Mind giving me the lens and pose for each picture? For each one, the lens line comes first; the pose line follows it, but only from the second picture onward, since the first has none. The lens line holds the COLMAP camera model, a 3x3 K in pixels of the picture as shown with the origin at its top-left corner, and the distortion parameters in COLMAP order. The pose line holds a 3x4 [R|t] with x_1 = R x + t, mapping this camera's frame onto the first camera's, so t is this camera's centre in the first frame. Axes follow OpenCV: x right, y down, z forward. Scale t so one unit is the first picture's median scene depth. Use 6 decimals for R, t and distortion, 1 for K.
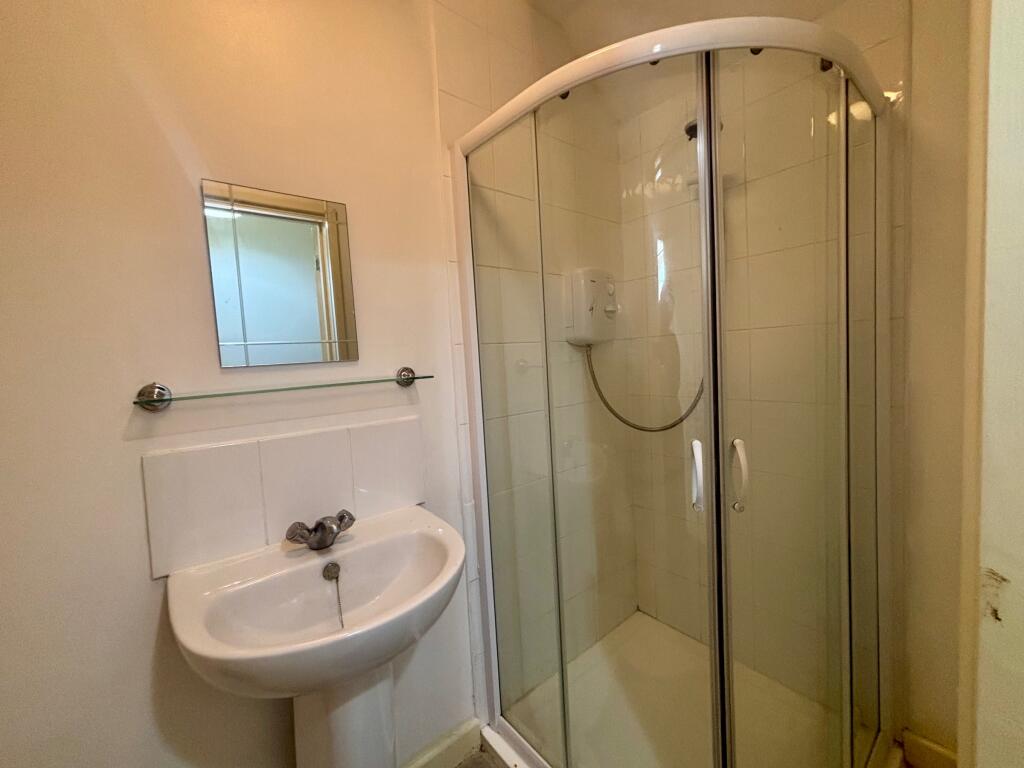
lens RADIAL K [[414.0, 0, 512.0], [0, 414.0, 384.0], [0, 0, 1]] dist [-0.000468, -0.000133]
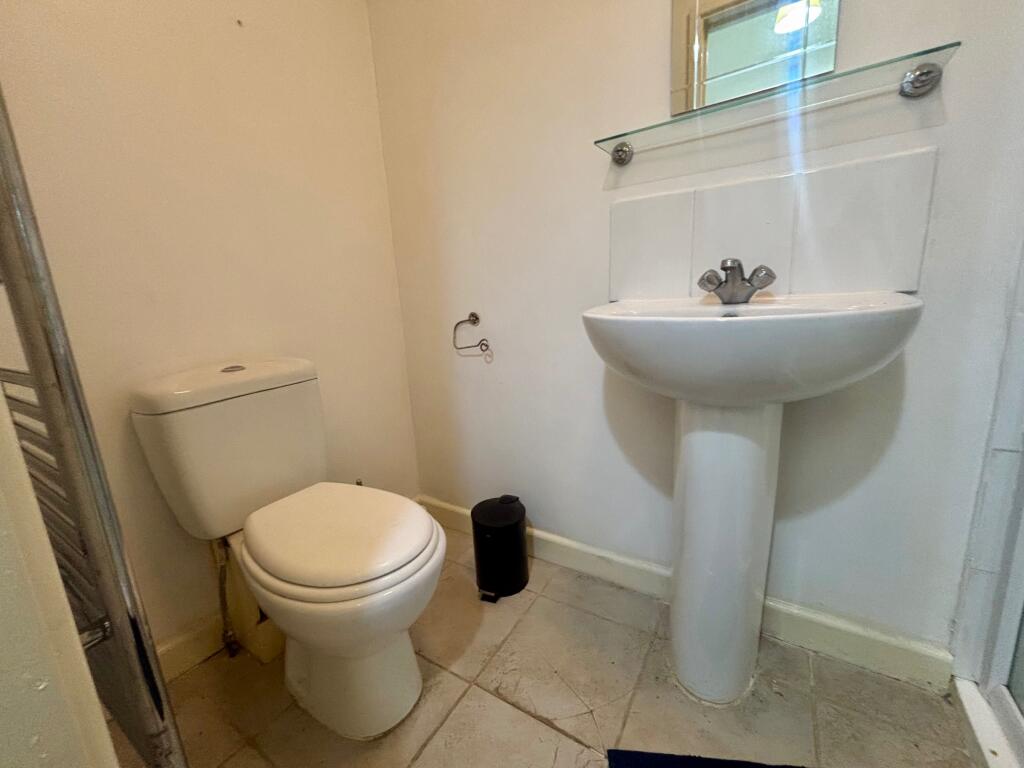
lens RADIAL K [[414.0, 0, 512.0], [0, 414.0, 384.0], [0, 0, 1]] dist [-0.000468, -0.000133]
pose [[0.308594, 0.224984, -0.924204, 0.231593], [-0.027394, 0.973324, 0.227794, 0.298766], [0.950799, -0.044978, 0.306525, 0.187935]]
